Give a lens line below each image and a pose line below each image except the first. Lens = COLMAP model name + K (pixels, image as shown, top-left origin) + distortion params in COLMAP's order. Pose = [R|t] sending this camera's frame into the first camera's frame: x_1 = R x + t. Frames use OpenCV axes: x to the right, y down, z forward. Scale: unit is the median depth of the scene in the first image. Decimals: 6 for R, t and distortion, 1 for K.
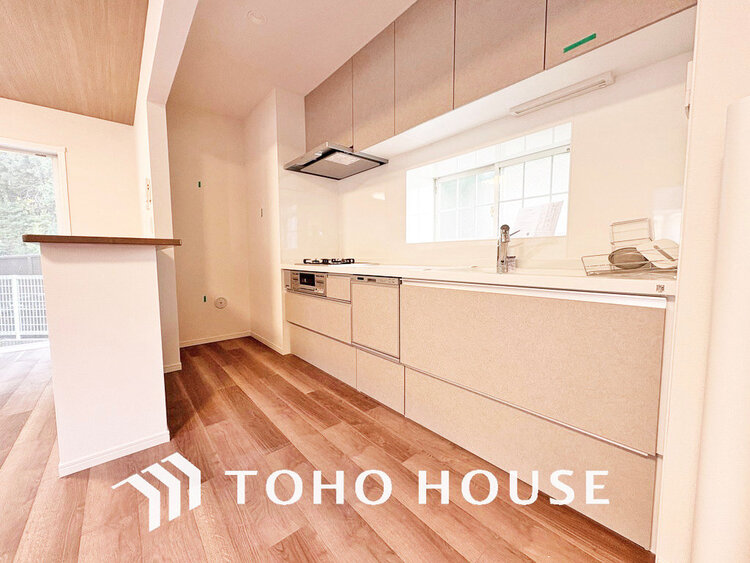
lens RADIAL K [[297.6, 0, 373.3], [0, 297.6, 279.5], [0, 0, 1]] dist [0.000221, -0.000356]
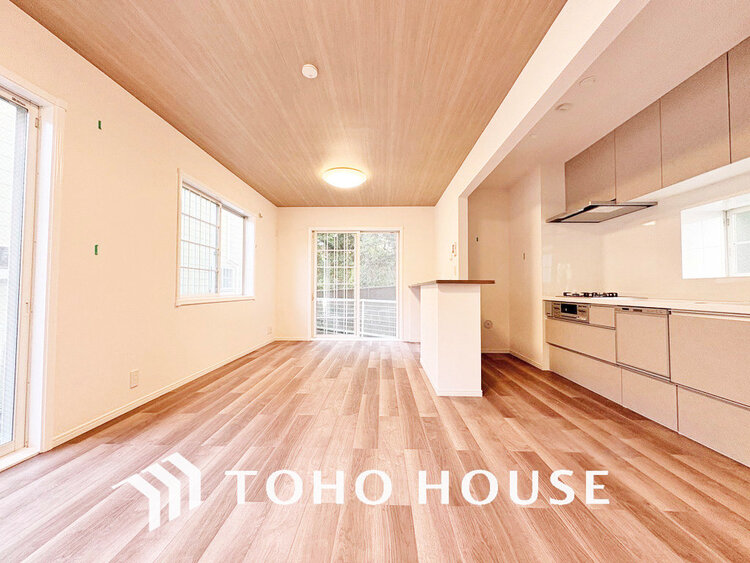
lens RADIAL K [[297.6, 0, 373.3], [0, 297.6, 279.5], [0, 0, 1]] dist [0.000221, -0.000356]
pose [[0.738191, -0.013646, -0.674453, 0.014850], [-0.059453, 0.994589, -0.085196, 0.034551], [0.671966, 0.102989, 0.733386, -0.497566]]
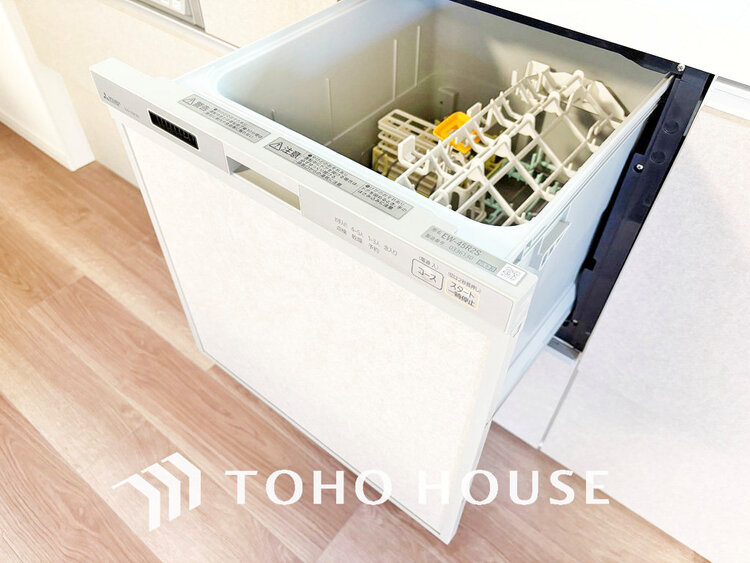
lens RADIAL K [[579.6, 0, 375.0], [0, 579.6, 281.5], [0, 0, 1]] dist [-0.001649, -0.000465]
pose [[0.981386, -0.124160, 0.146510, -0.115753], [-0.008375, 0.734504, 0.678553, -0.098070], [-0.191861, -0.667150, 0.719792, 0.516635]]
